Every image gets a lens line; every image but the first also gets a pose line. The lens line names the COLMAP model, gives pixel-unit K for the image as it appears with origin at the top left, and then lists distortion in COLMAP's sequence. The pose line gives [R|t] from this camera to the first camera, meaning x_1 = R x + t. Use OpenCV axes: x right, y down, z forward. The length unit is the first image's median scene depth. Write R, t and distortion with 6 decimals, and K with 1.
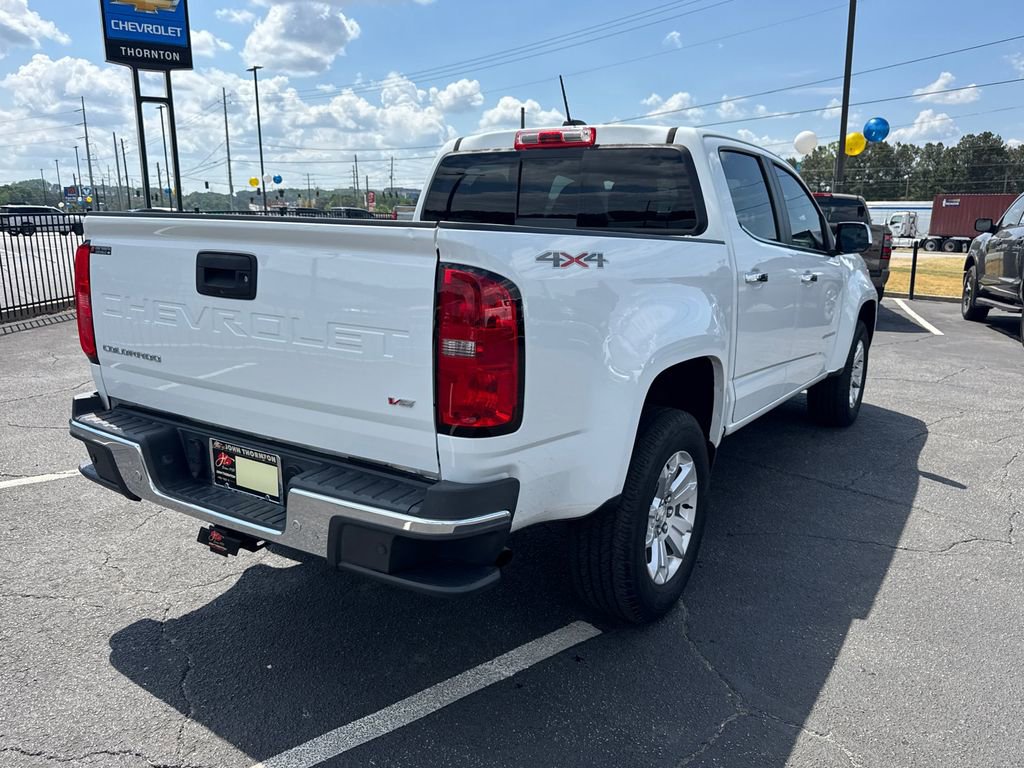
lens RADIAL K [[806.1, 0, 535.2], [0, 806.1, 383.5], [0, 0, 1]] dist [0.011741, -0.001784]
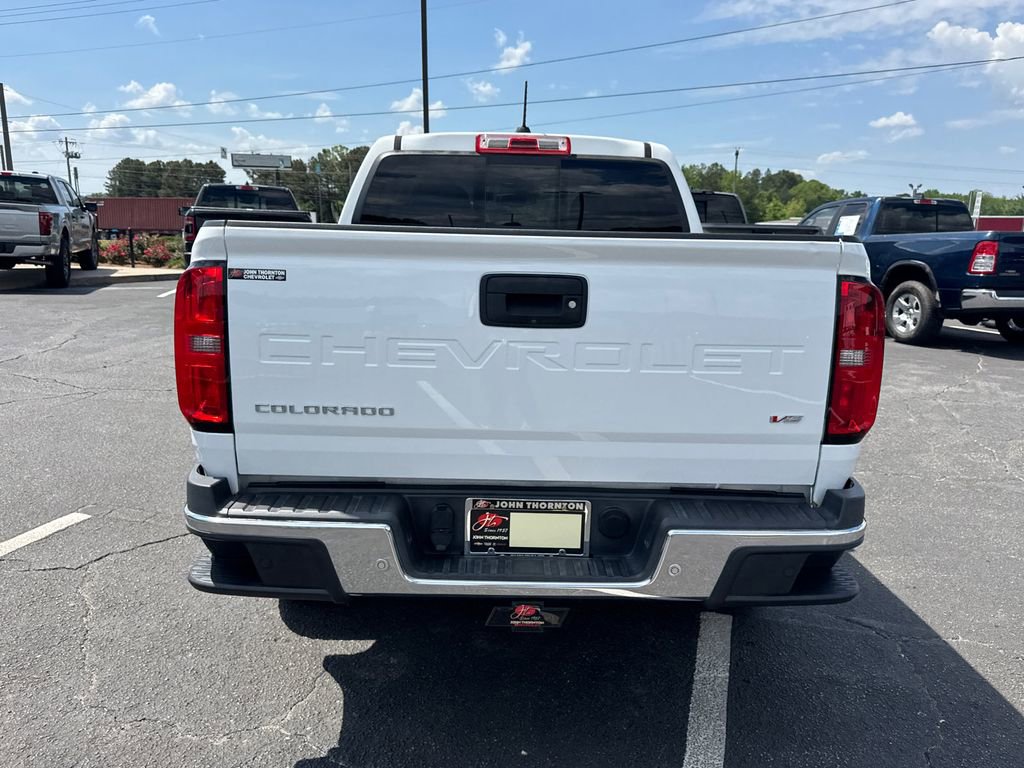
lens RADIAL K [[802.6, 0, 512.0], [0, 802.6, 384.0], [0, 0, 1]] dist [0.038373, -0.041085]
pose [[0.836339, -0.105604, 0.537945, -0.785074], [0.105093, 0.993956, 0.031736, -0.069021], [-0.538045, 0.029992, 0.842382, 0.278277]]
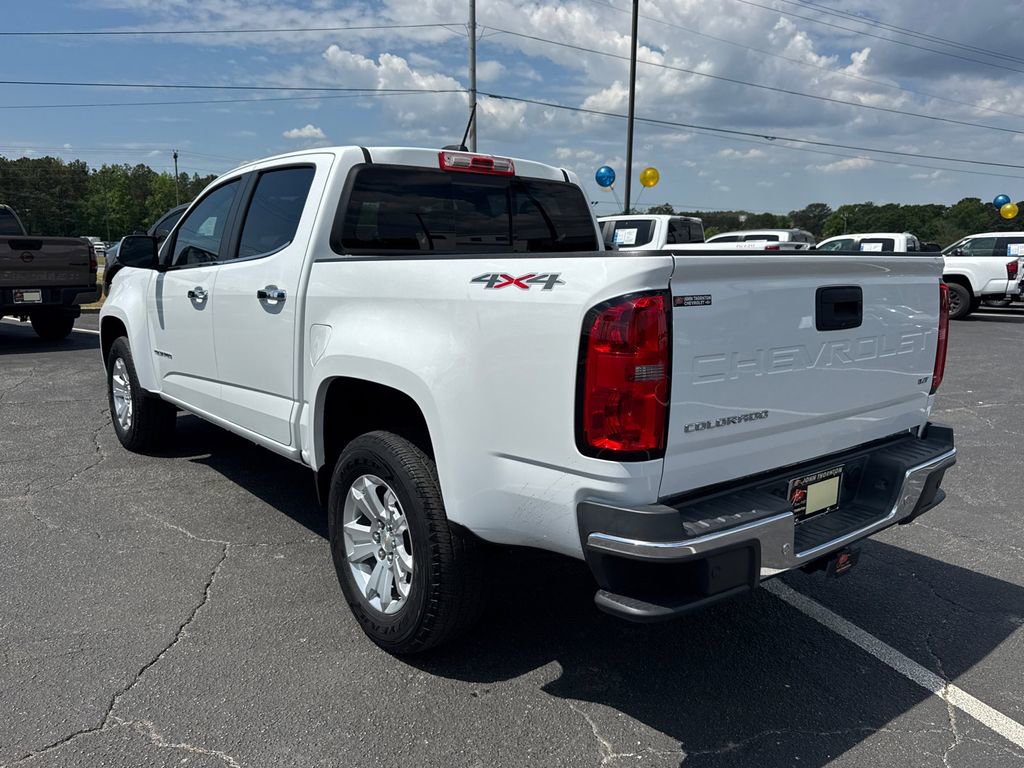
lens RADIAL K [[802.6, 0, 512.0], [0, 802.6, 384.0], [0, 0, 1]] dist [0.038373, -0.041085]
pose [[0.320009, -0.180159, 0.930127, -1.370952], [0.186315, 0.974549, 0.124662, -0.224695], [-0.928914, 0.133404, 0.345431, 0.949958]]
